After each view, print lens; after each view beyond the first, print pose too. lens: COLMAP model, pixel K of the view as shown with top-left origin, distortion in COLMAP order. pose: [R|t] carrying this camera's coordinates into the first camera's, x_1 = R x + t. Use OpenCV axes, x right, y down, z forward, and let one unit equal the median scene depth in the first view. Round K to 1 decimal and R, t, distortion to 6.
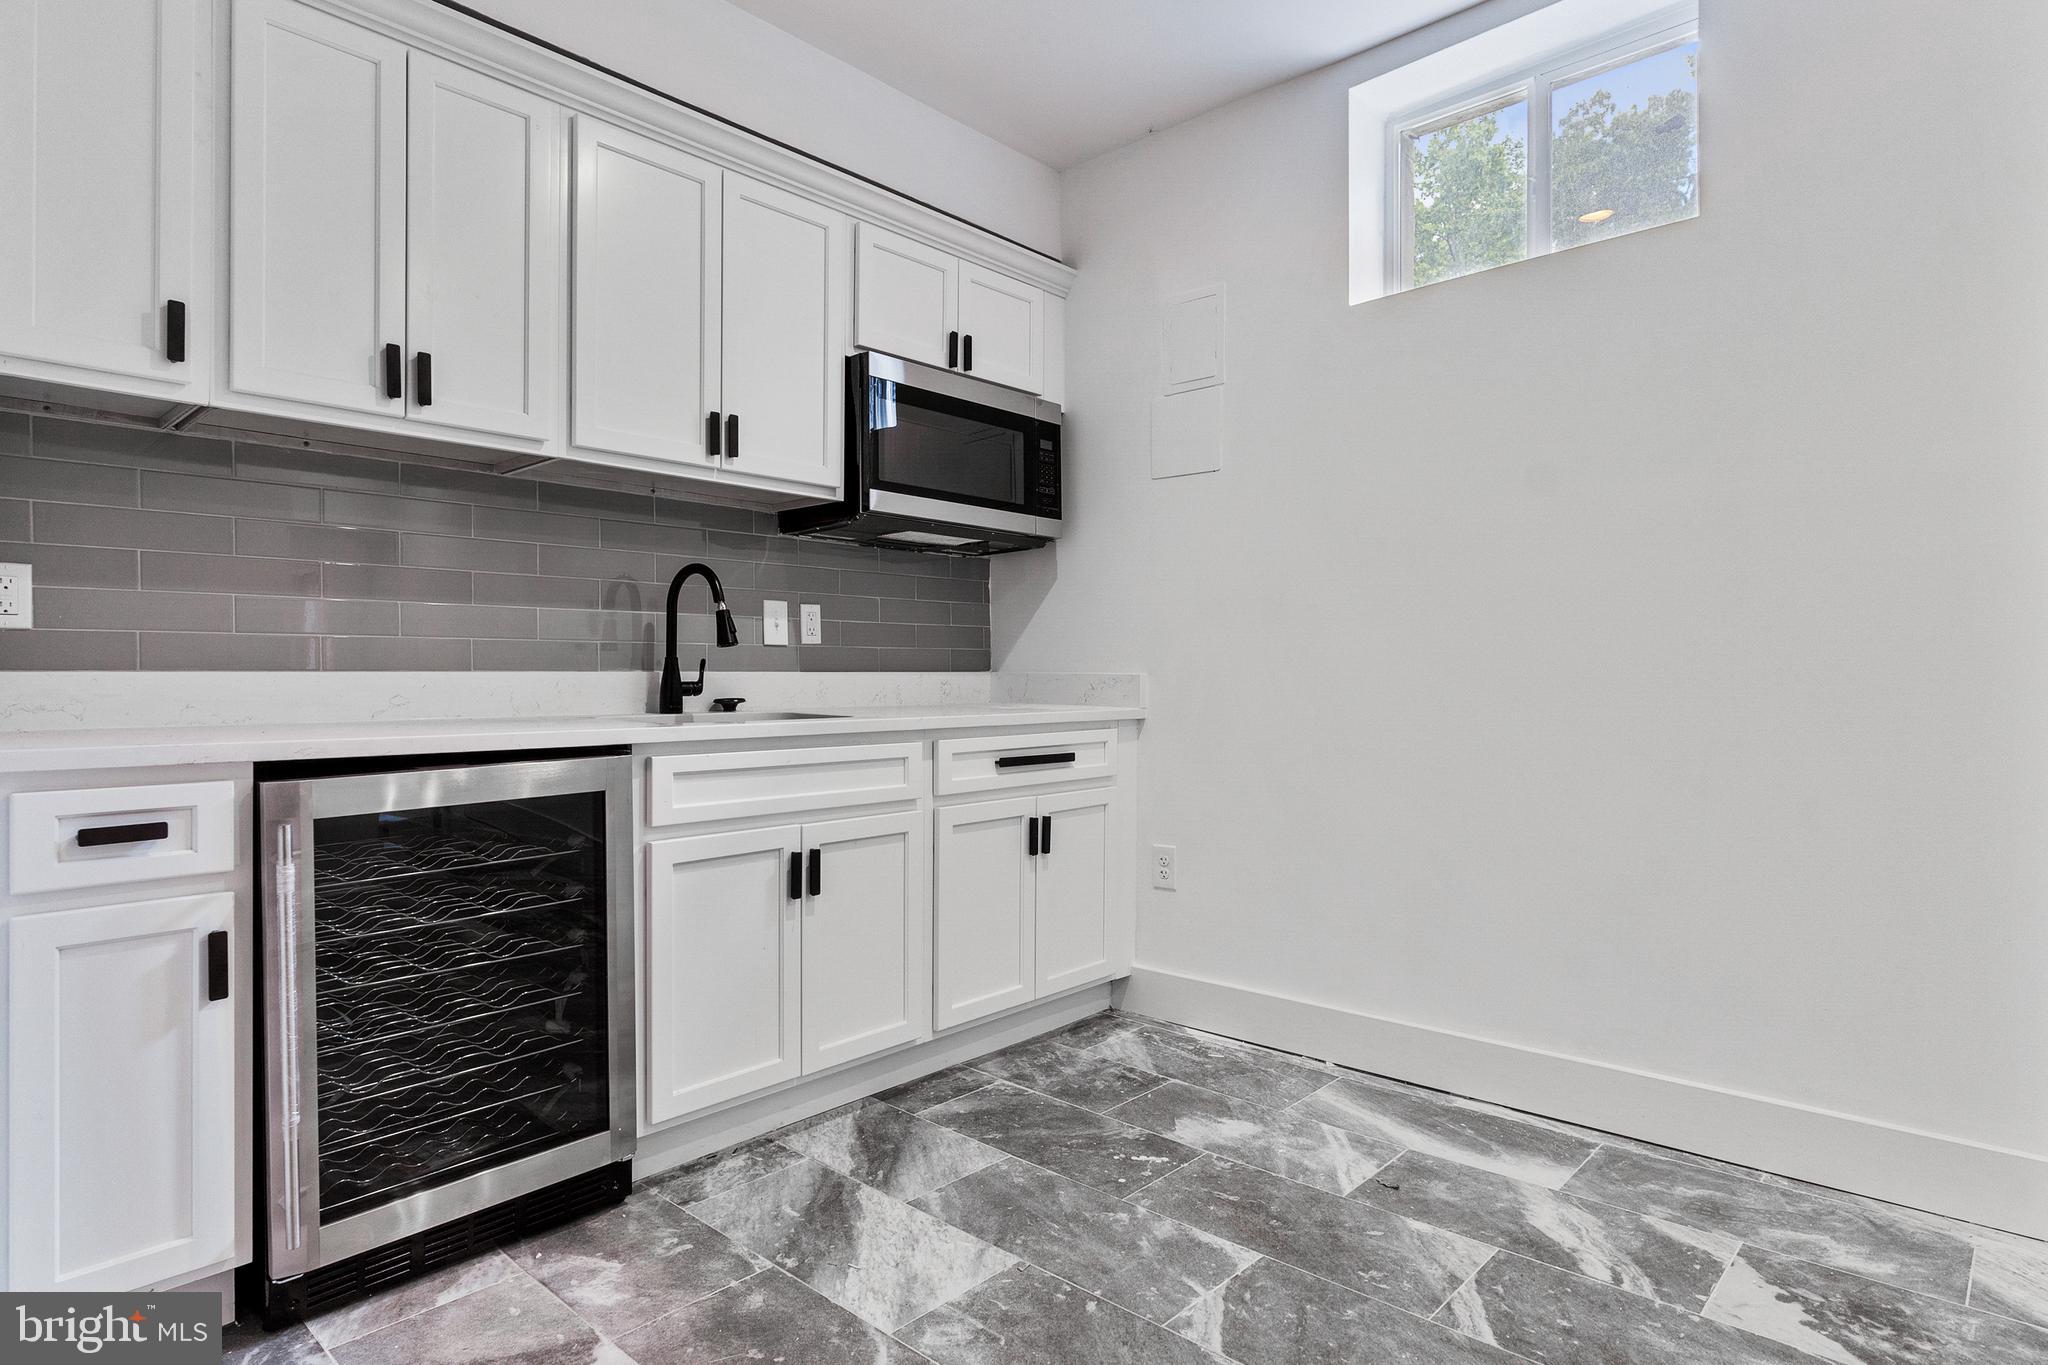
lens RADIAL K [[1103.1, 0, 1023.2], [0, 1103.1, 681.5], [0, 0, 1]] dist [-0.003286, 0.000903]
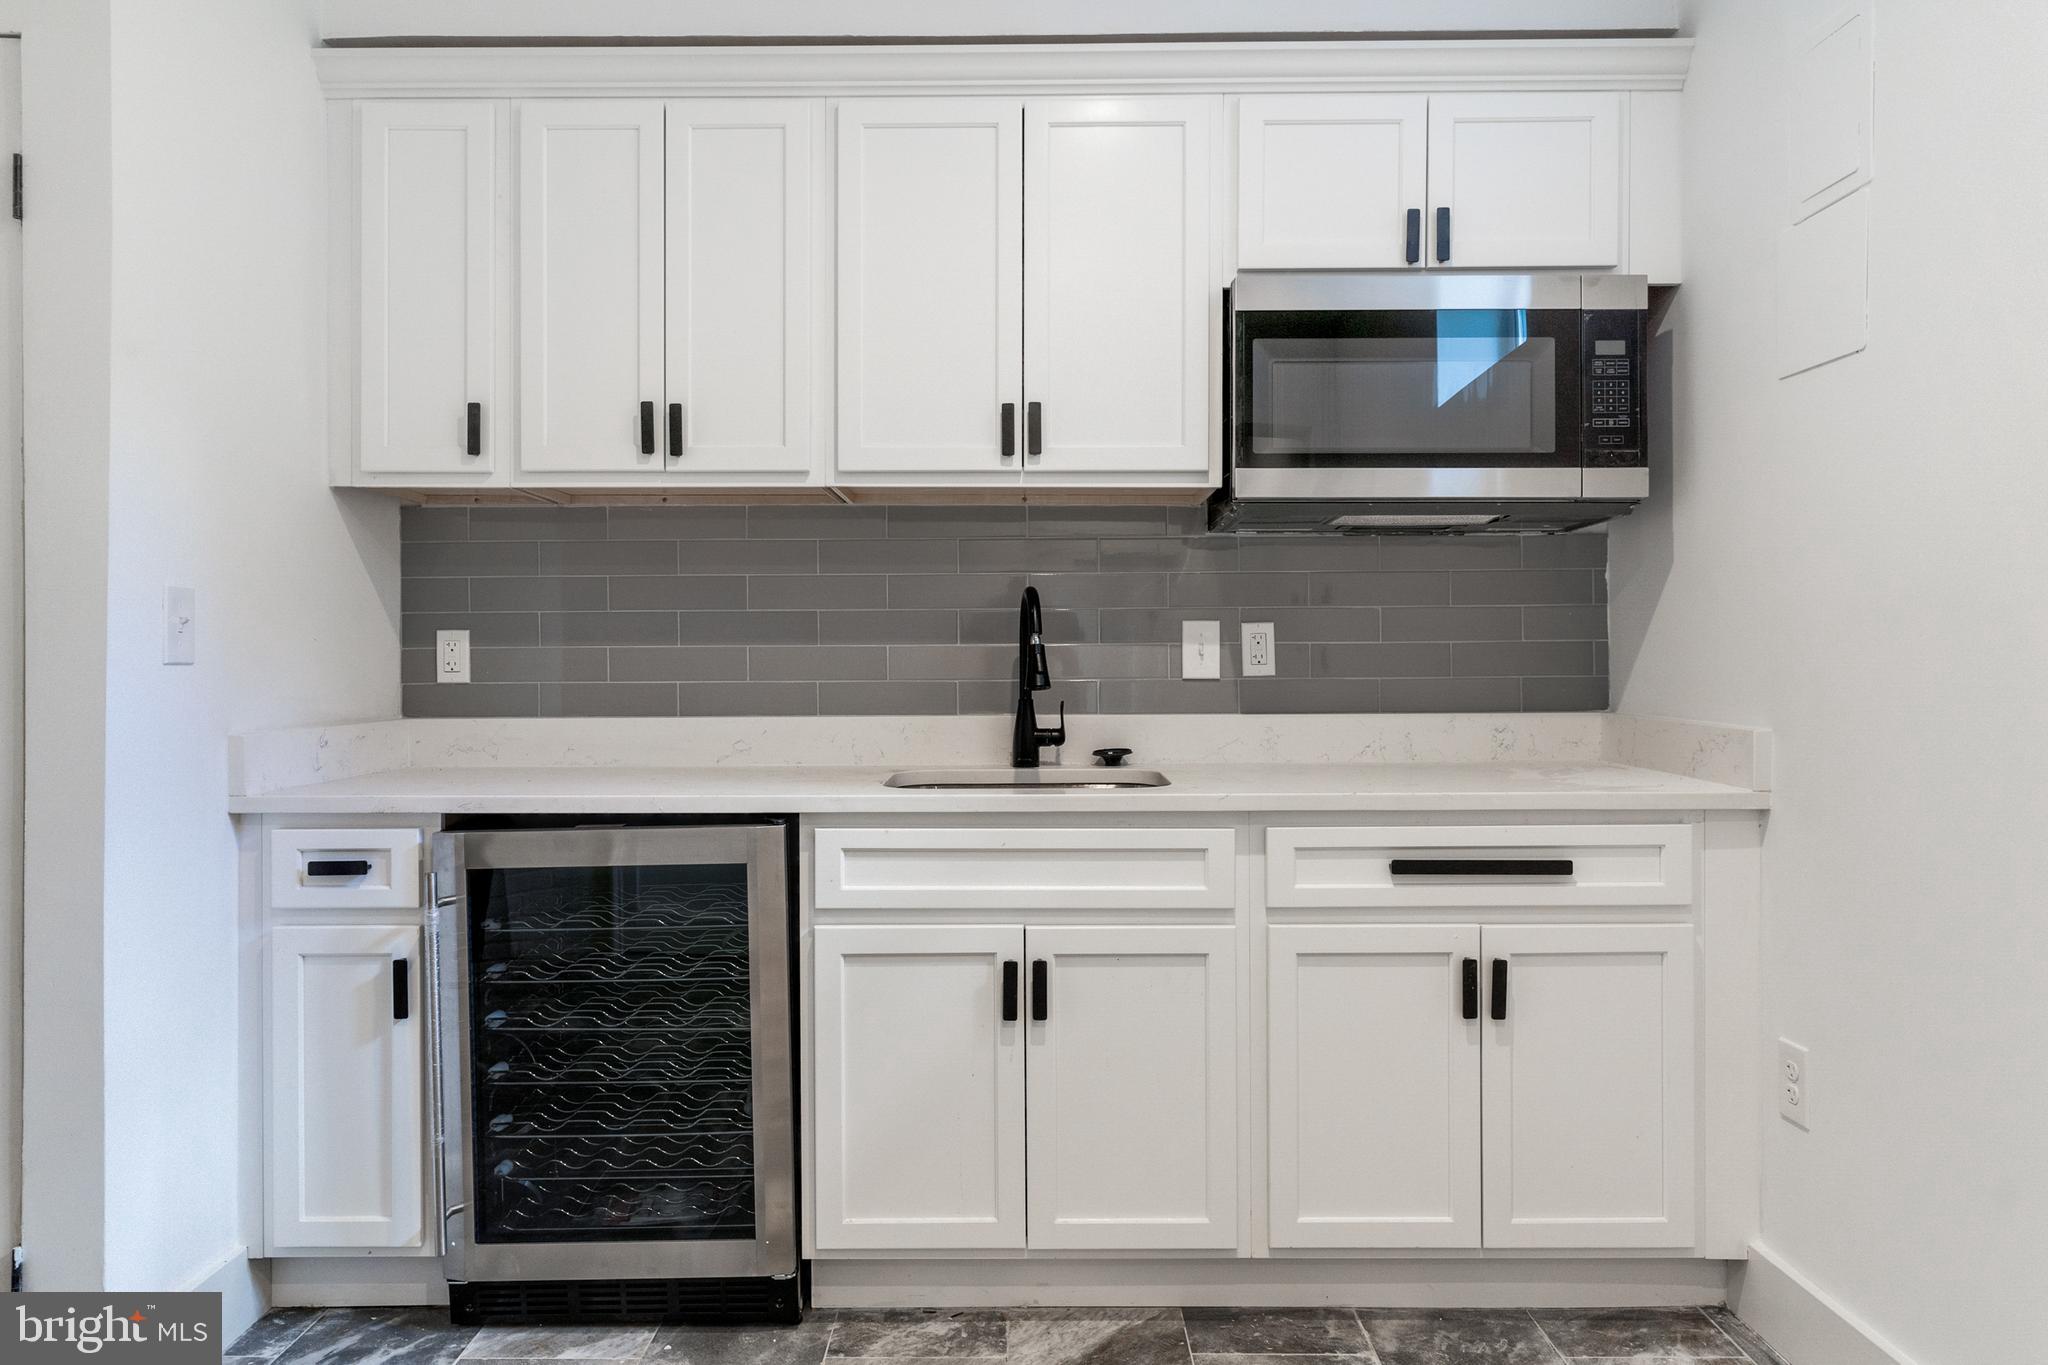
lens RADIAL K [[1383.8, 0, 1023.1], [0, 1383.8, 678.5], [0, 0, 1]] dist [0.004782, -0.002333]
pose [[0.670466, 0.005908, -0.741916, 0.465163], [-0.000713, 0.999973, 0.007320, -0.046514], [0.741940, -0.004379, 0.670452, 0.307737]]
